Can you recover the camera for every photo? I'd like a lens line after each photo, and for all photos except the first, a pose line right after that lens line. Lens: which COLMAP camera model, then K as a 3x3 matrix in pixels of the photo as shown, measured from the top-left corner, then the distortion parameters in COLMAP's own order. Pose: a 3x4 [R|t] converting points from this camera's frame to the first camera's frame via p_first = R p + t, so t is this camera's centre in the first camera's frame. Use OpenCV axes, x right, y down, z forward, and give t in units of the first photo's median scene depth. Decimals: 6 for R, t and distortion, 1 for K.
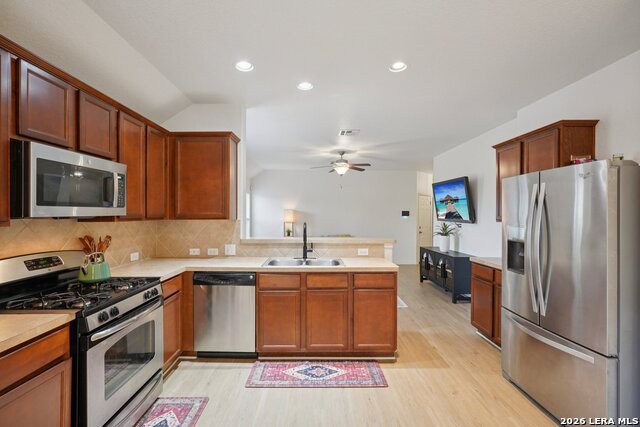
lens RADIAL K [[284.7, 0, 317.6], [0, 284.7, 212.3], [0, 0, 1]] dist [-0.014864, 0.007776]
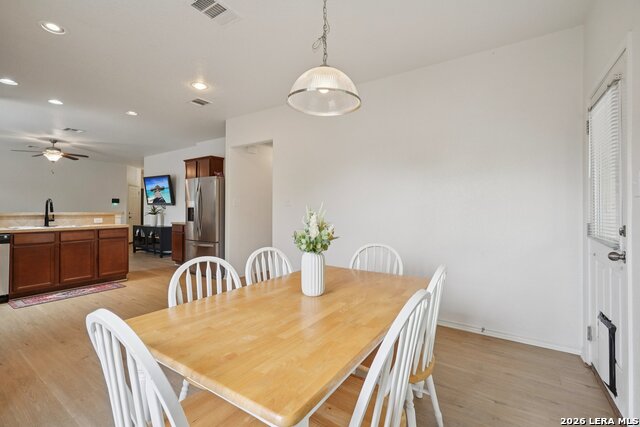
lens RADIAL K [[284.7, 0, 317.9], [0, 284.7, 209.7], [0, 0, 1]] dist [-0.014864, 0.007776]
pose [[0.570316, -0.003939, 0.821416, -0.403463], [-0.004325, 0.999960, 0.007799, 0.069275], [-0.821414, -0.008001, 0.570277, -0.784217]]
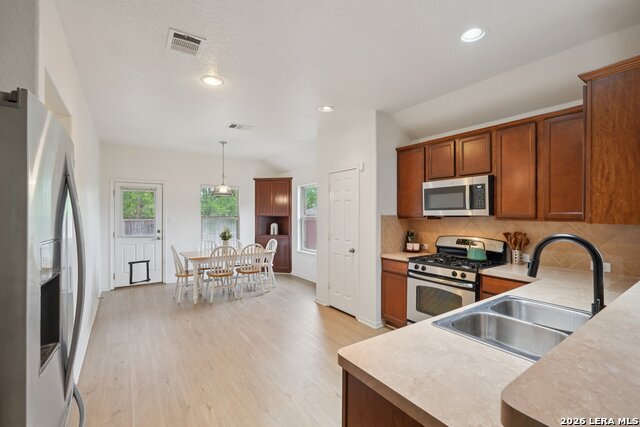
lens RADIAL K [[284.7, 0, 316.5], [0, 284.7, 212.4], [0, 0, 1]] dist [-0.014864, 0.007776]
pose [[-0.832302, -0.008656, -0.554255, 0.438577], [-0.001671, 0.999913, -0.013107, 0.010316], [0.554320, -0.009983, -0.832244, 1.093655]]
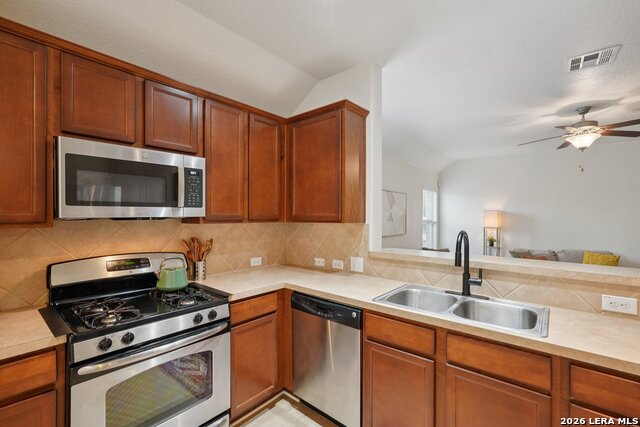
lens RADIAL K [[284.7, 0, 317.3], [0, 284.7, 215.0], [0, 0, 1]] dist [-0.014864, 0.007776]
pose [[0.752314, -0.000675, -0.658805, 0.101809], [0.001124, 0.999999, 0.000258, 0.004109], [0.658804, -0.000935, 0.752314, 0.387275]]
